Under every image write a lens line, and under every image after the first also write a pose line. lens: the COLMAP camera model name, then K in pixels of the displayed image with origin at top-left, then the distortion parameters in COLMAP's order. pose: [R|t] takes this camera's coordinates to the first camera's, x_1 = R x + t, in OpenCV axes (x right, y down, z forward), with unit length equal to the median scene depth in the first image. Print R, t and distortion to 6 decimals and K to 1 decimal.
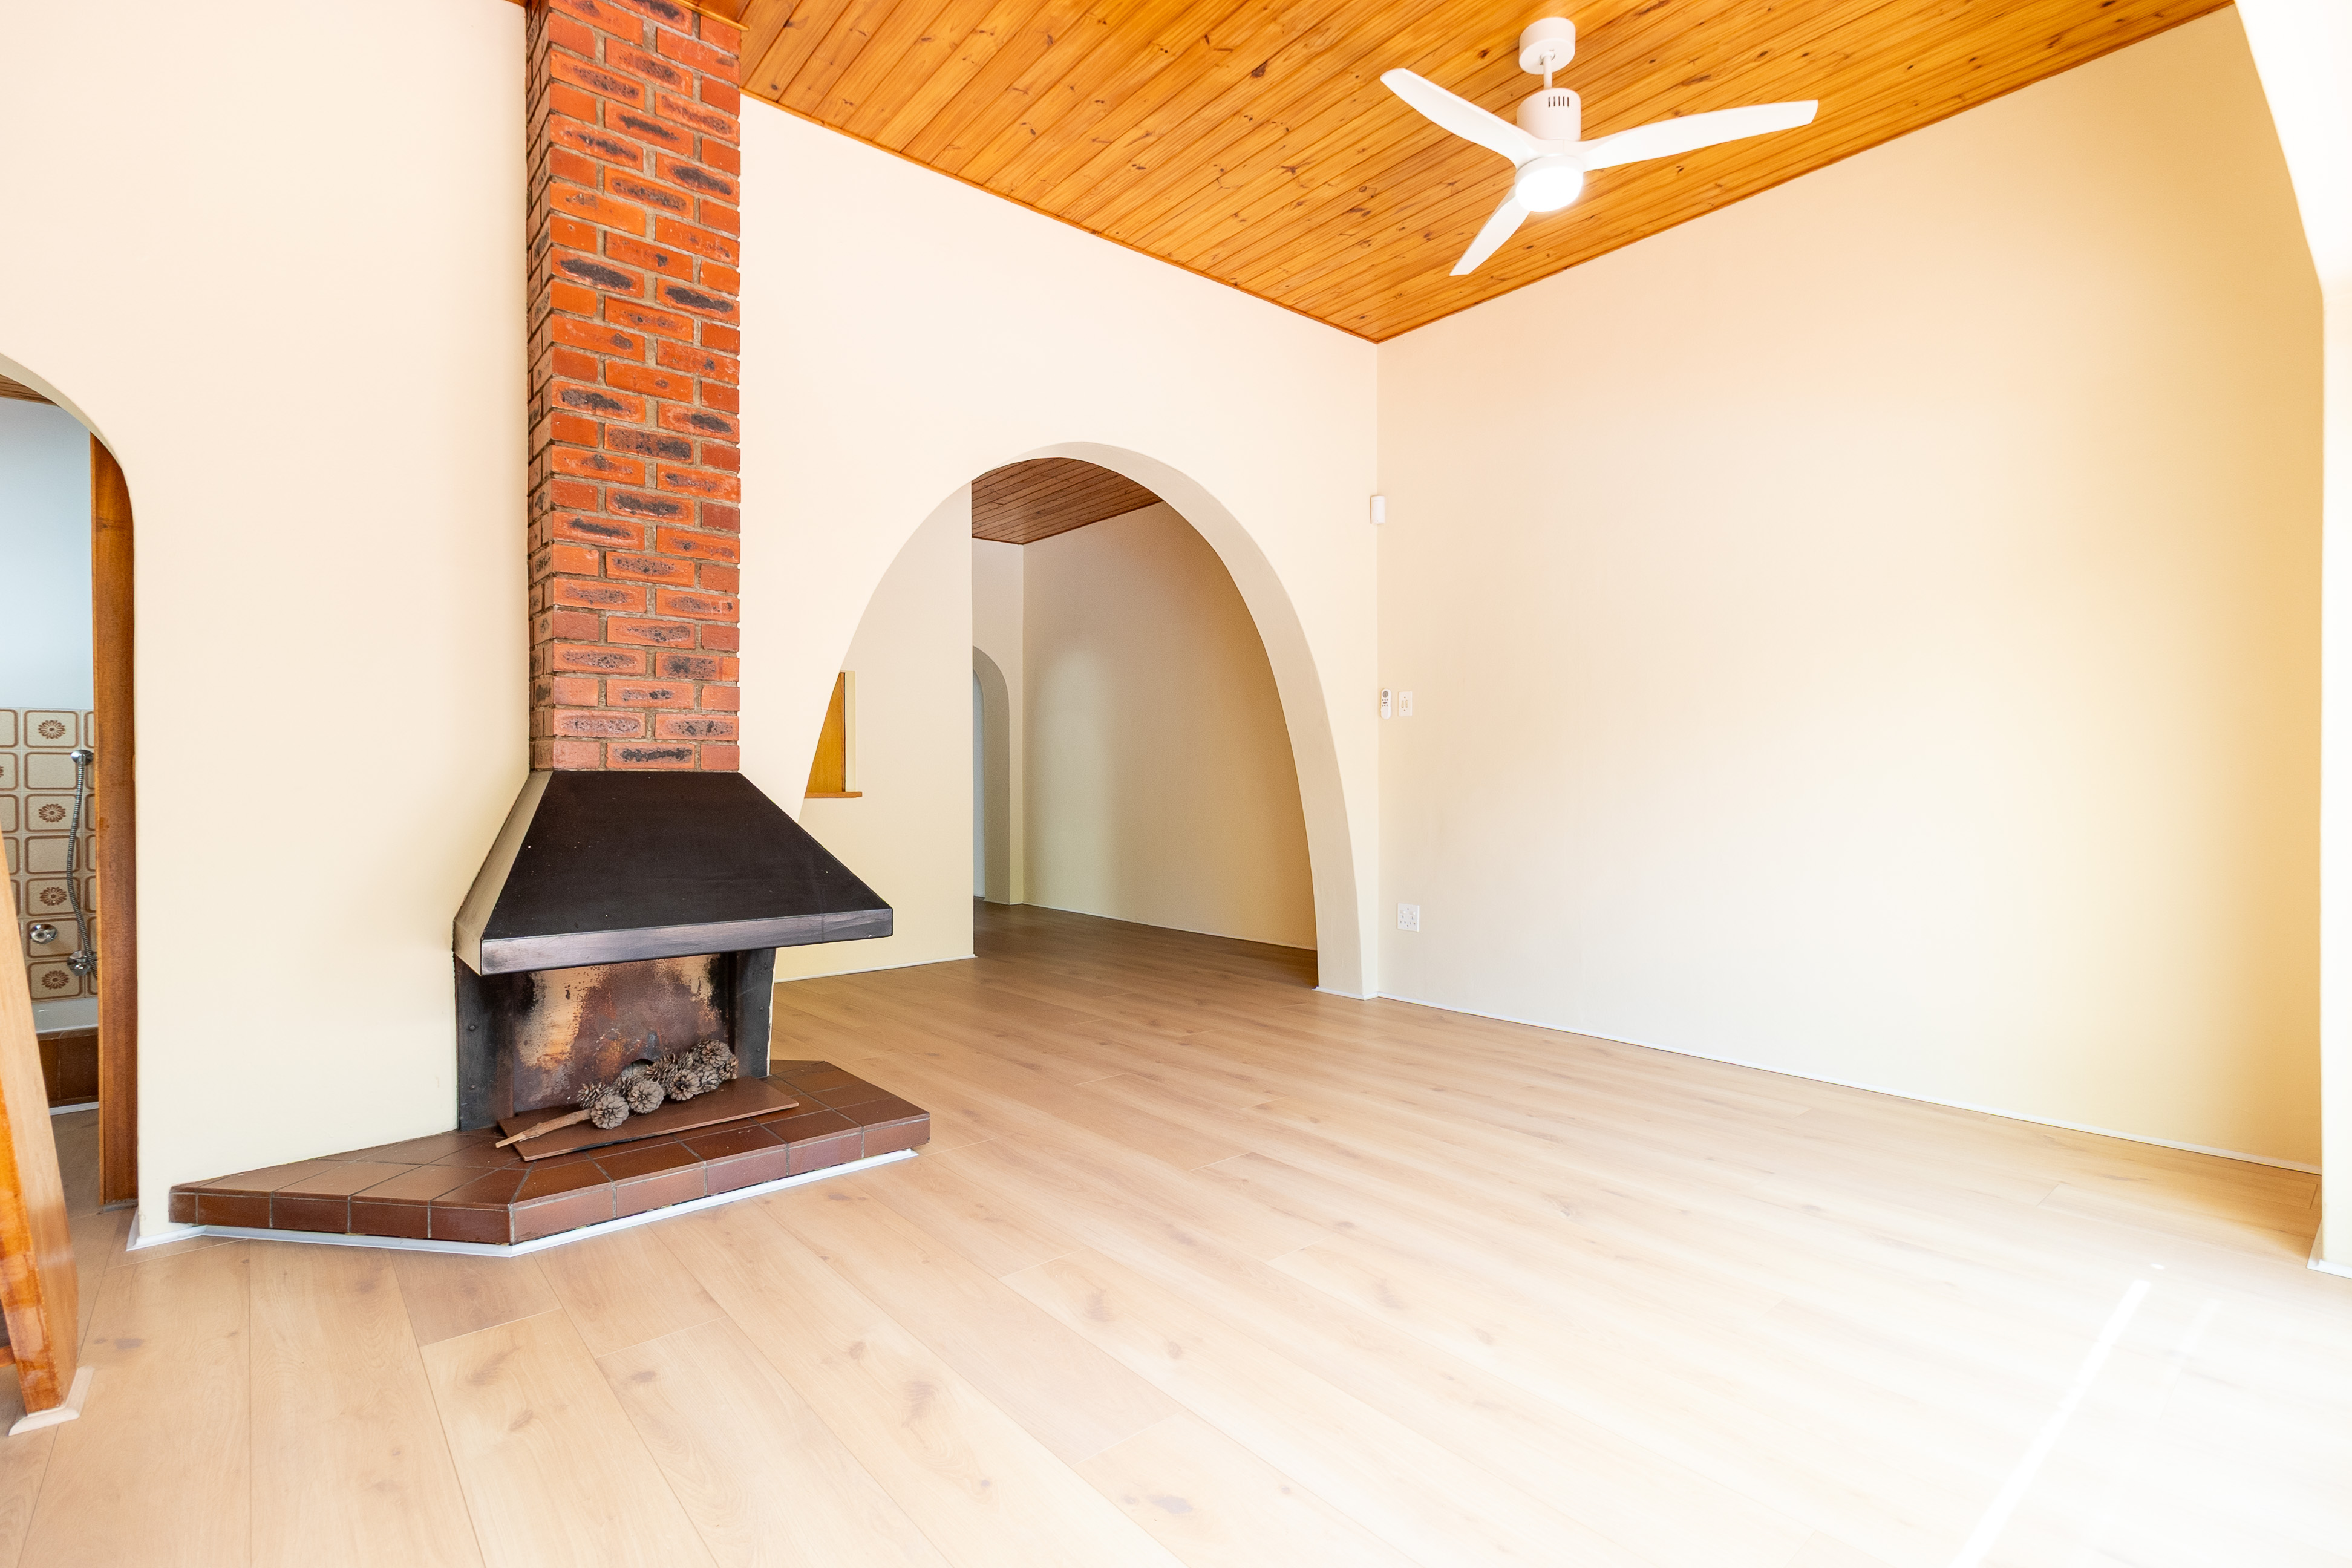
lens RADIAL K [[1129.2, 0, 1178.7], [0, 1129.2, 797.7], [0, 0, 1]] dist [0.004099, 0.001058]
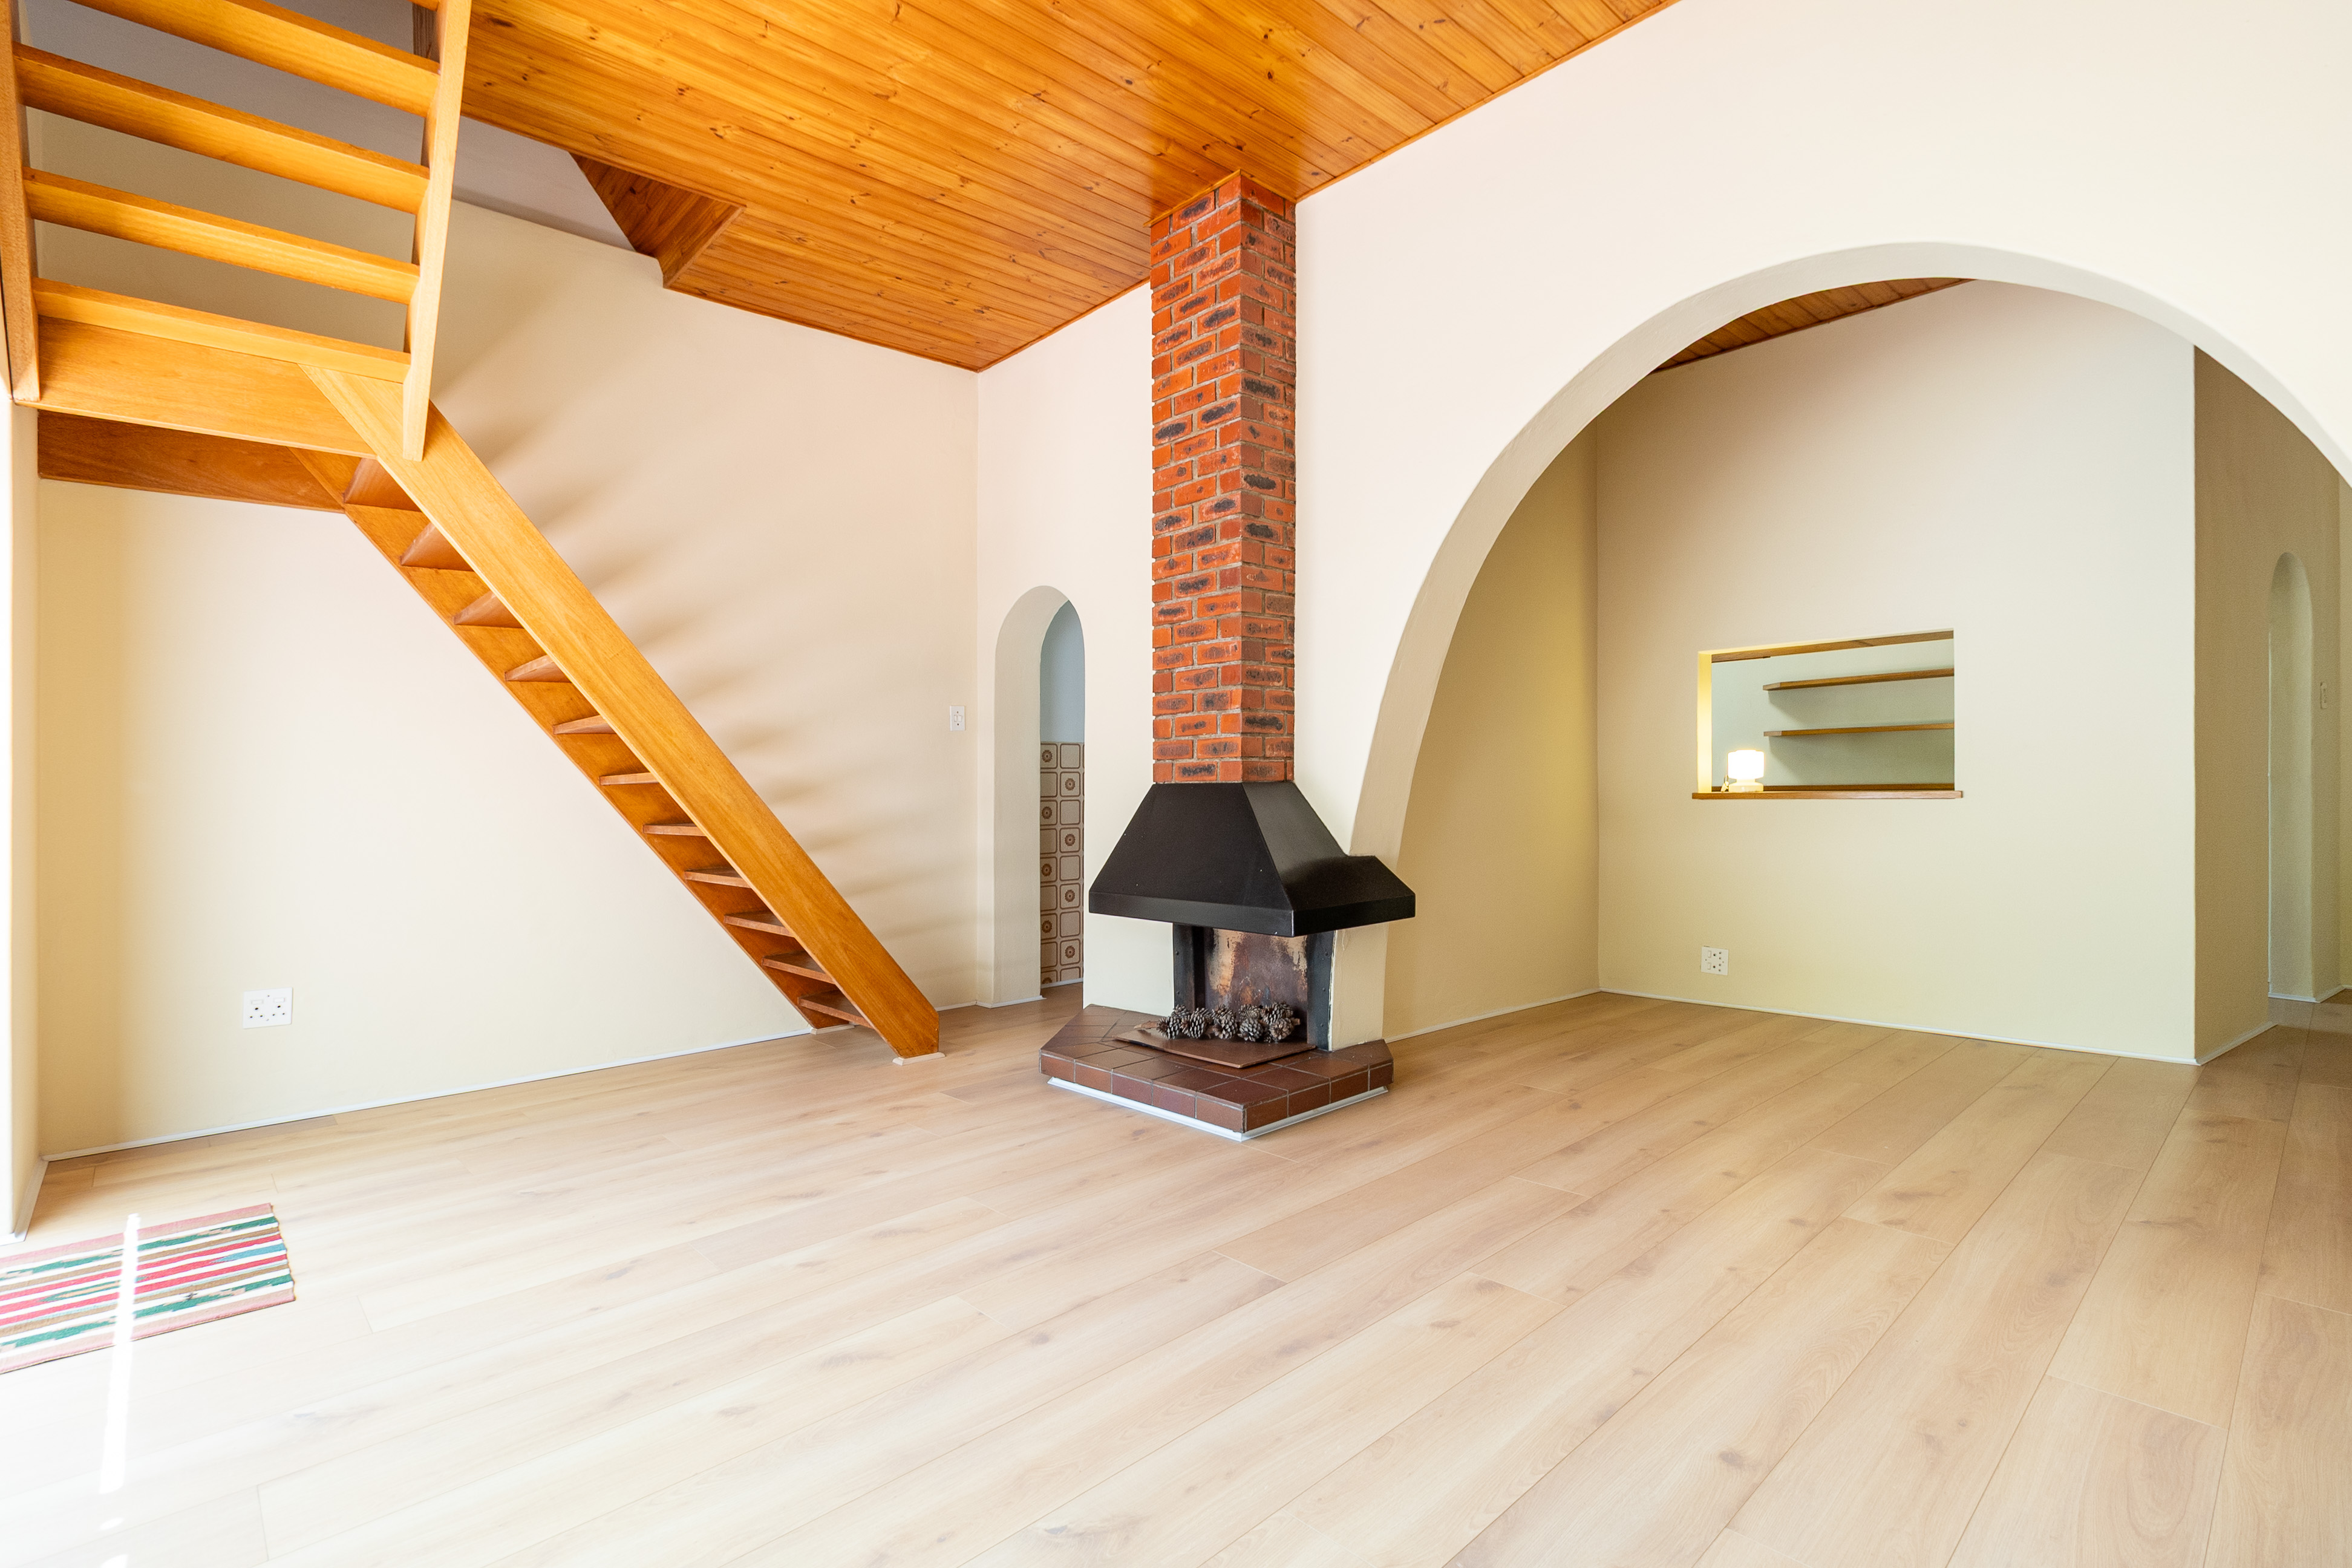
lens RADIAL K [[1129.2, 0, 1186.6], [0, 1129.2, 779.0], [0, 0, 1]] dist [0.004099, 0.001058]
pose [[0.022205, -0.005424, -0.999739, 0.845487], [0.003443, 0.999980, -0.005349, -0.020466], [0.999747, -0.003324, 0.022224, 0.935767]]
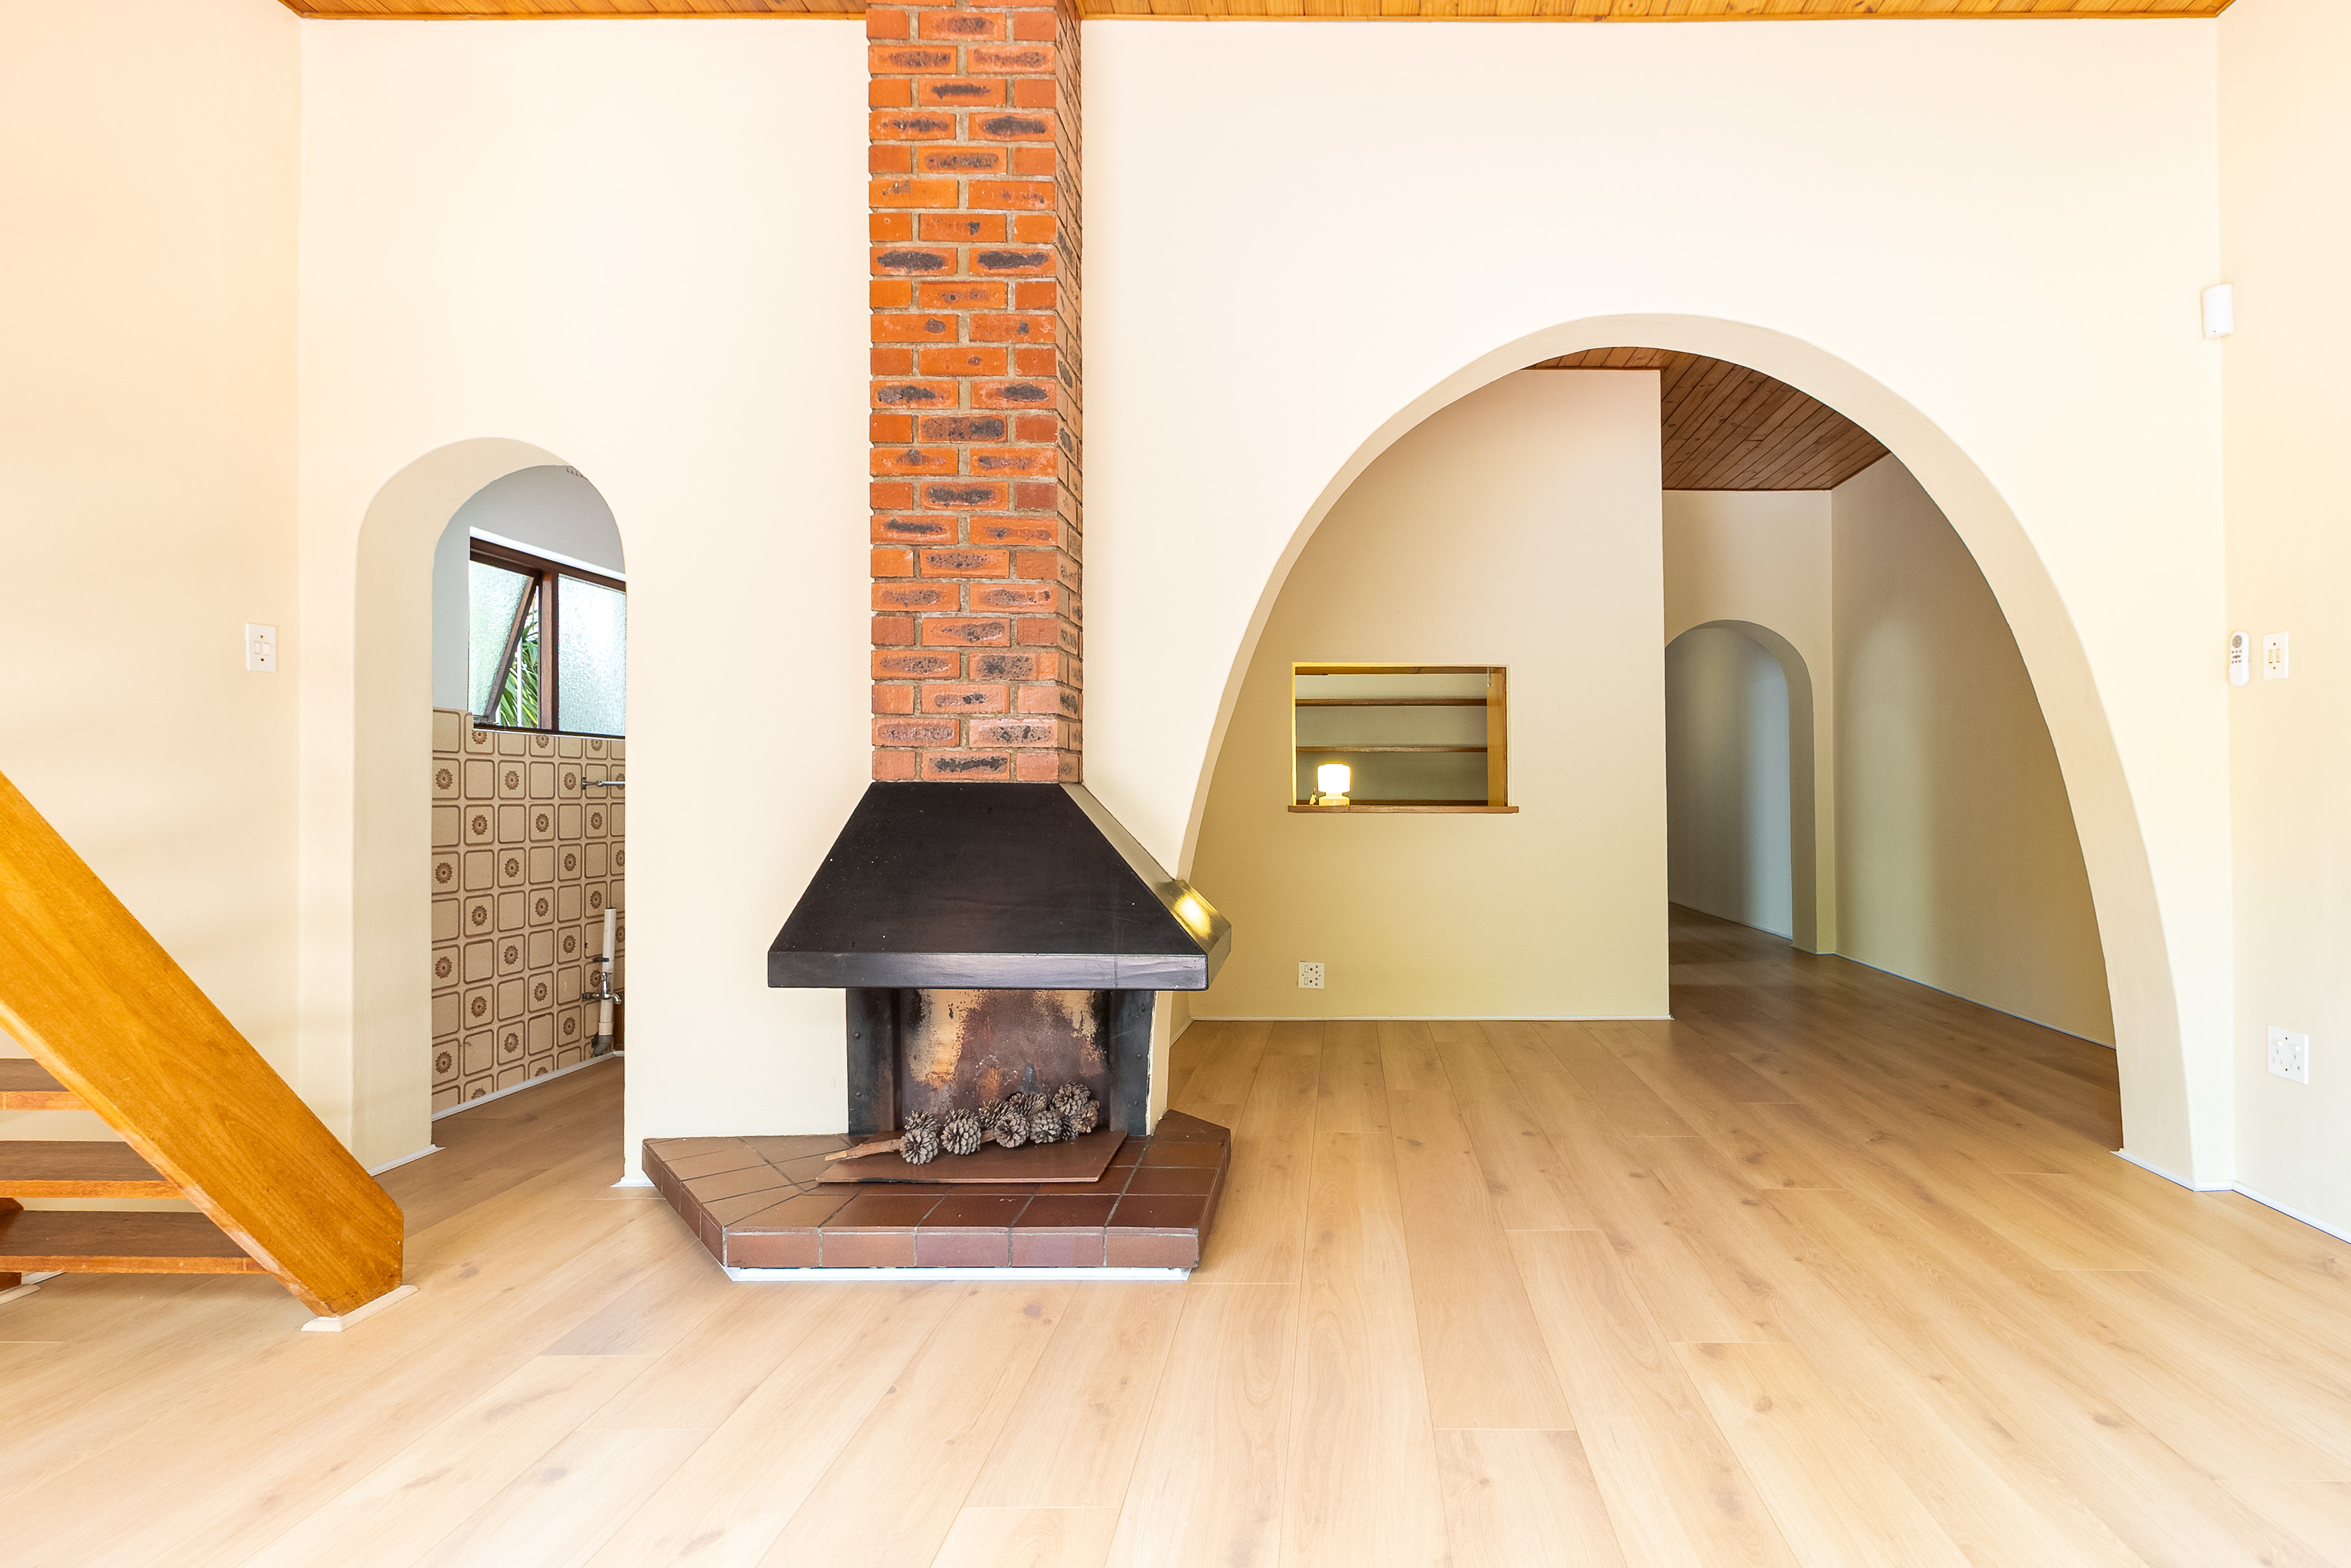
lens RADIAL K [[1216.9, 0, 1175.2], [0, 1216.9, 784.4], [0, 0, 1]] dist [-0.000131, 0.001468]
pose [[0.753554, 0.000214, -0.657386, 0.308984], [-0.014379, 0.999766, -0.016157, -0.008171], [0.657229, 0.021628, 0.753381, 0.361565]]
